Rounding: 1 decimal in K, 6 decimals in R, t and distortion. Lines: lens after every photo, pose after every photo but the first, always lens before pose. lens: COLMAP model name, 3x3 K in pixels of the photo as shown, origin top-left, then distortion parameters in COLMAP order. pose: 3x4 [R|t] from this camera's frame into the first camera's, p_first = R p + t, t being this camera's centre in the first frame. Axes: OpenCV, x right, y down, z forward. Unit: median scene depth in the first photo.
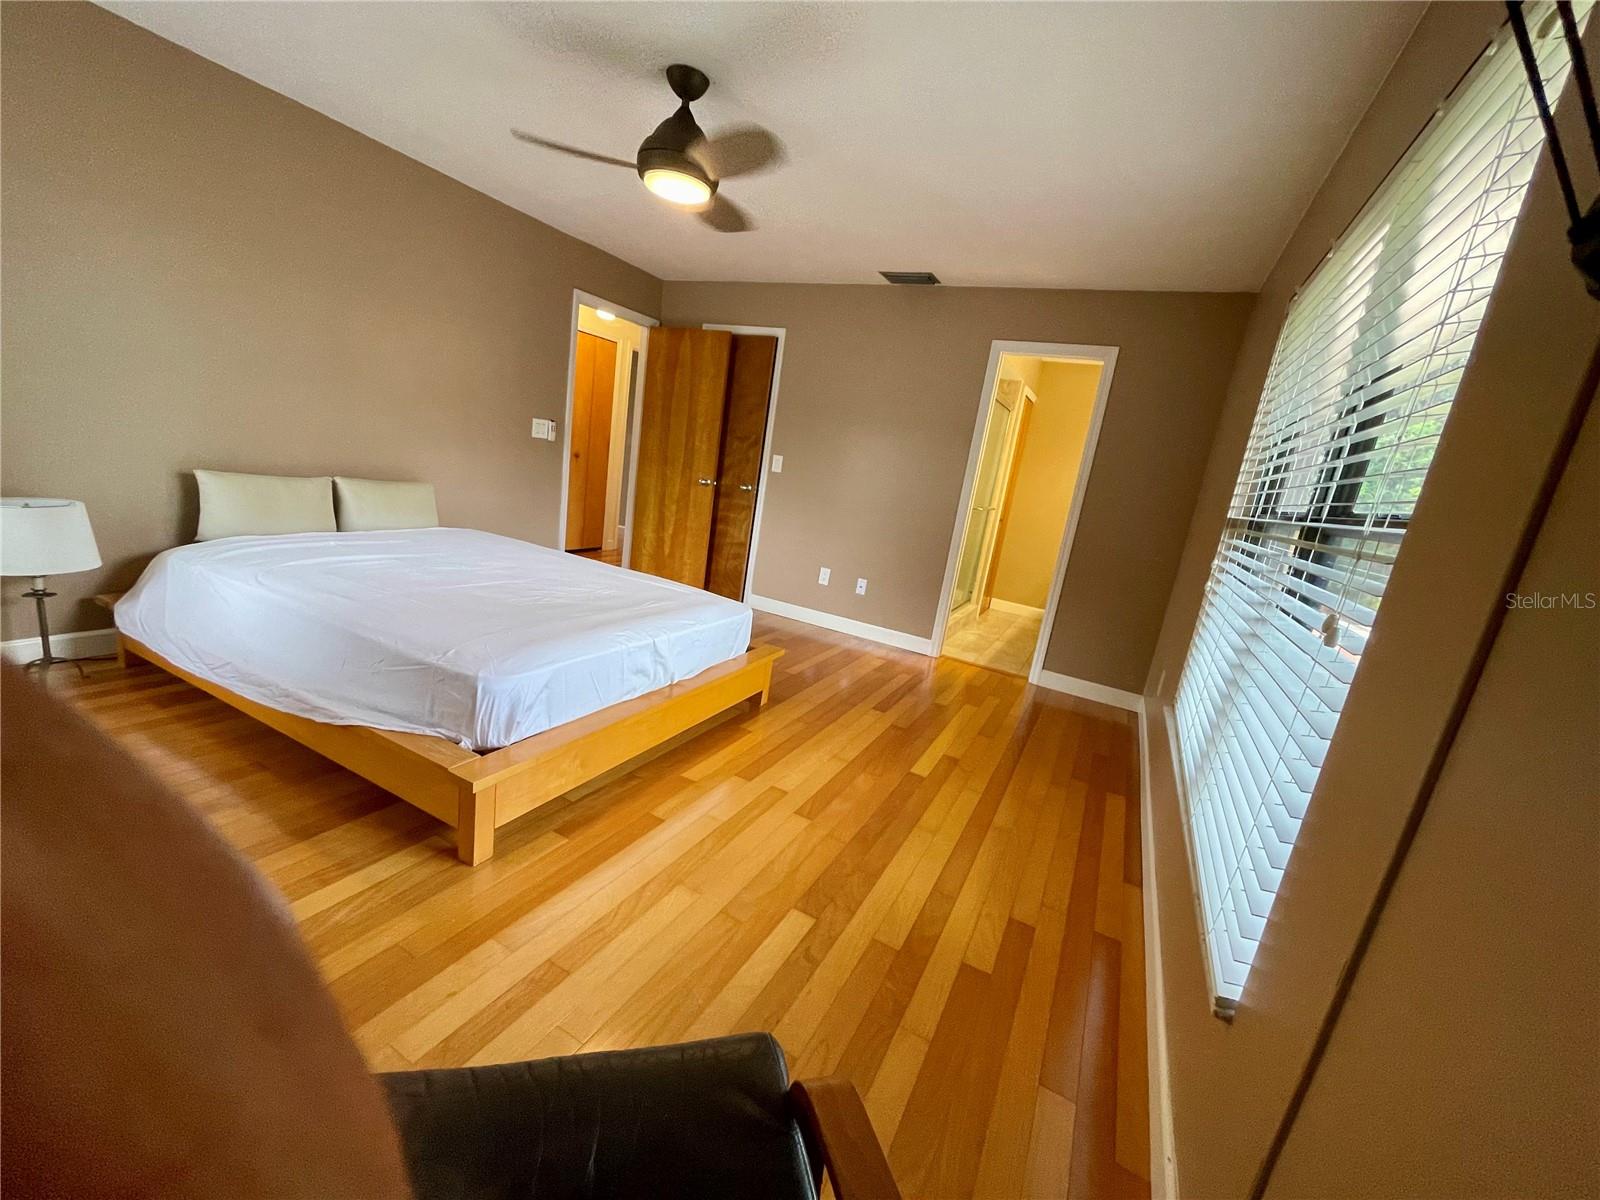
lens RADIAL K [[646.3, 0, 791.1], [0, 646.3, 605.3], [0, 0, 1]] dist [-0.001204, -0.000076]
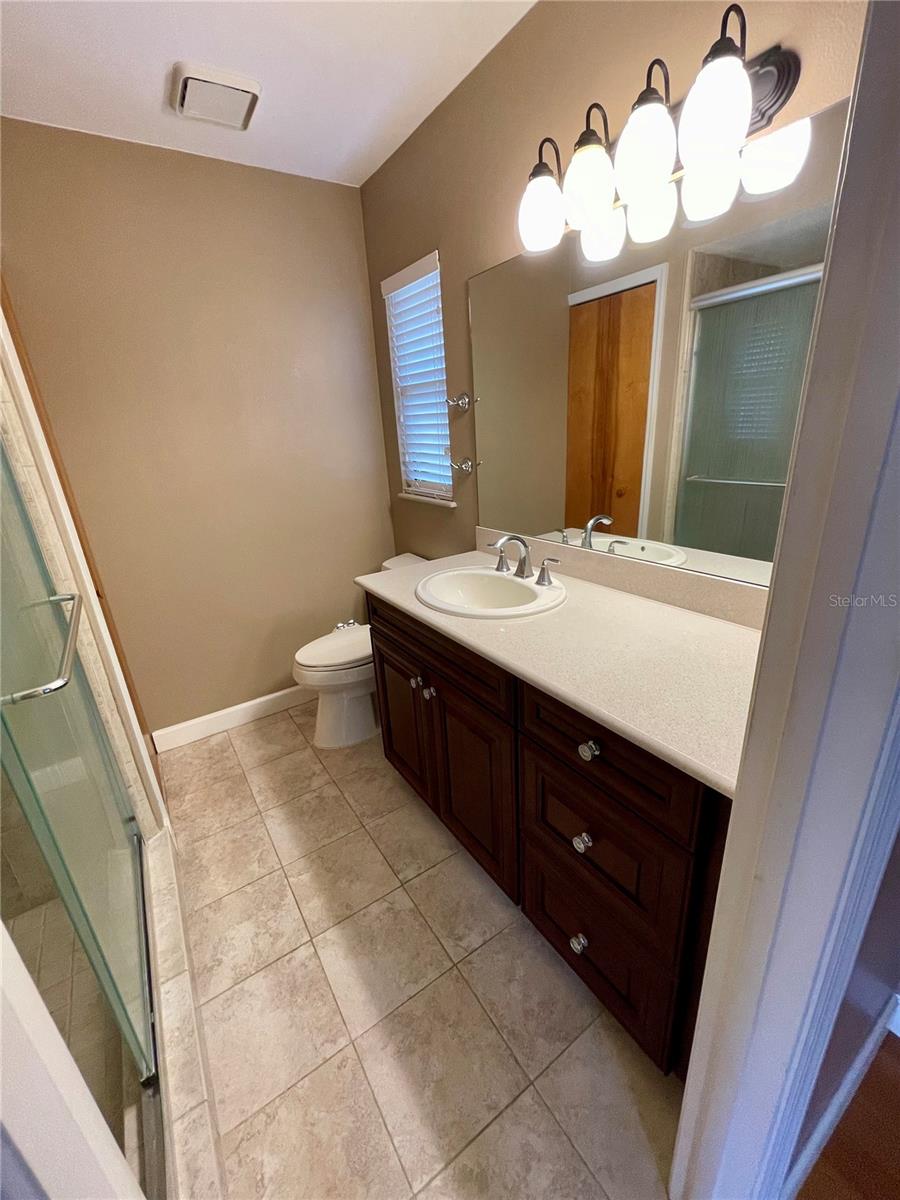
lens RADIAL K [[484.7, 0, 447.0], [0, 484.7, 597.5], [0, 0, 1]] dist [-0.001204, -0.000076]
pose [[0.468664, -0.450121, 0.760096, 0.252016], [0.320246, 0.888484, 0.328692, -0.193976], [-0.823284, 0.089371, 0.560550, 0.824956]]
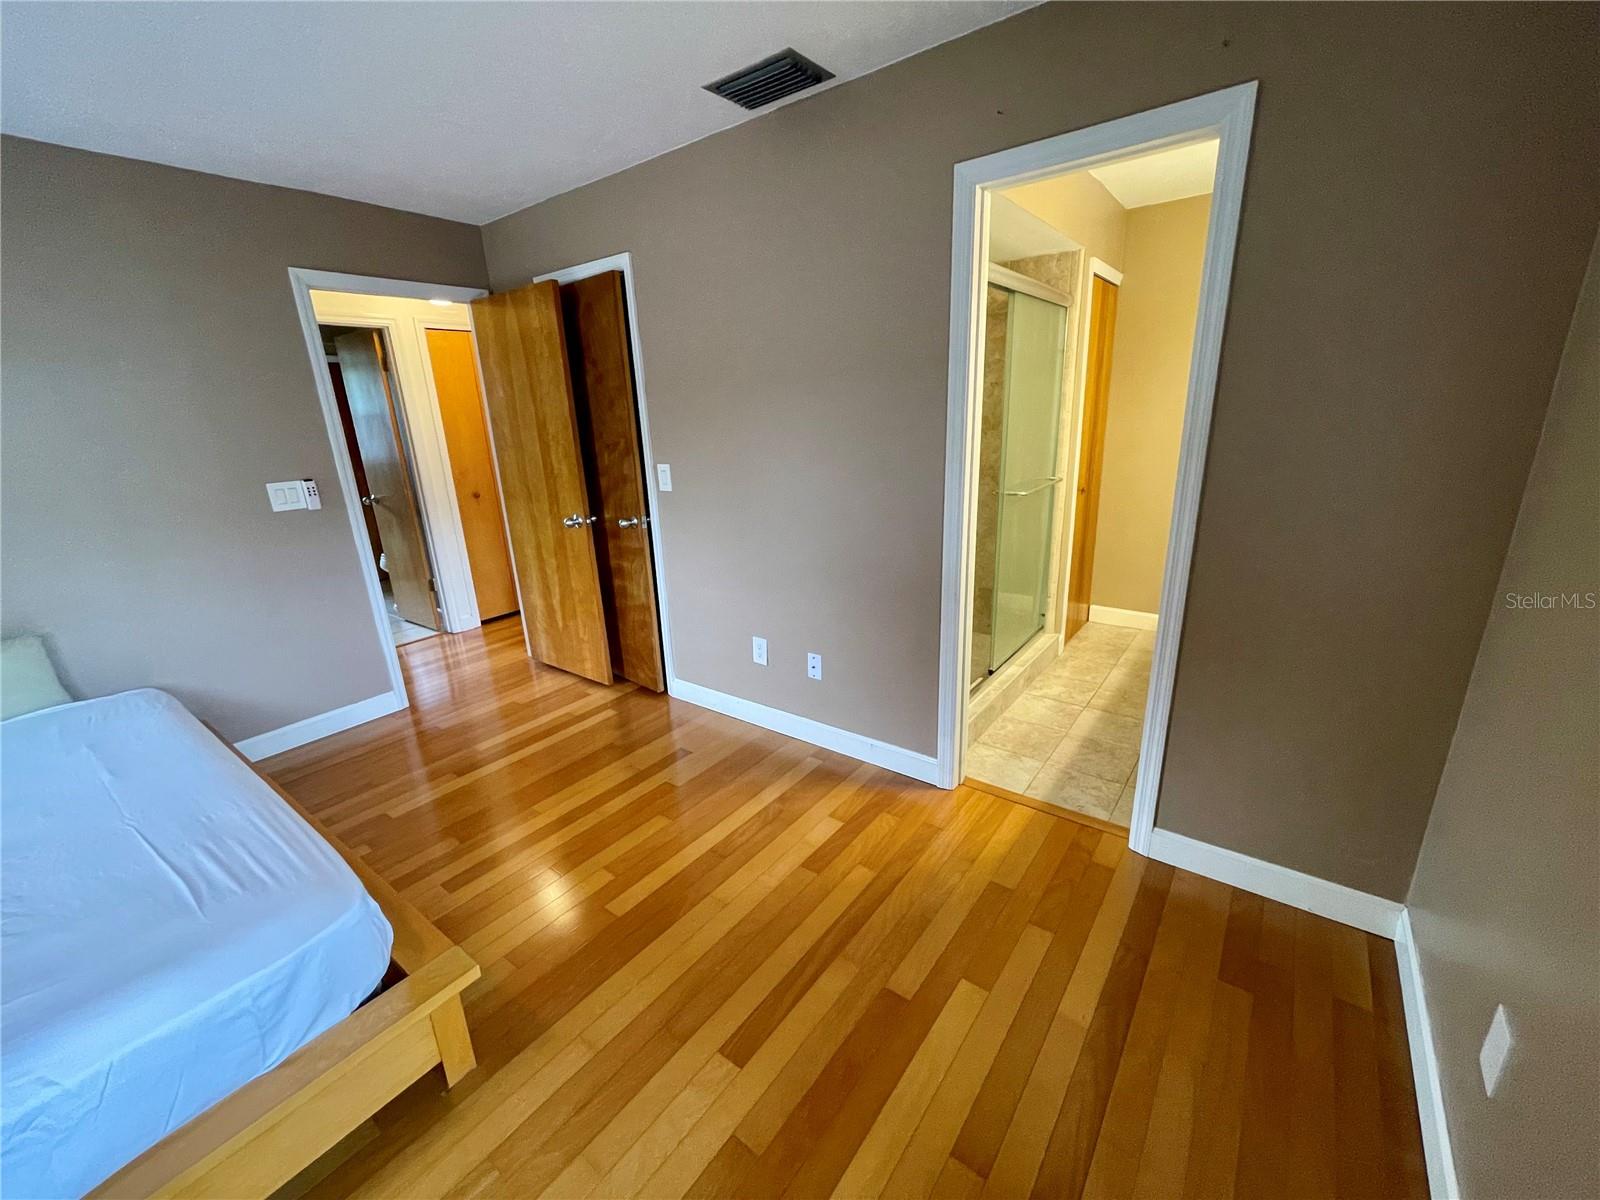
lens RADIAL K [[646.3, 0, 791.1], [0, 646.3, 605.3], [0, 0, 1]] dist [-0.001204, -0.000076]
pose [[0.969219, -0.125355, -0.211896, 0.210219], [0.138261, 0.989272, 0.047171, -0.109782], [0.203710, -0.075016, 0.976153, 0.407142]]
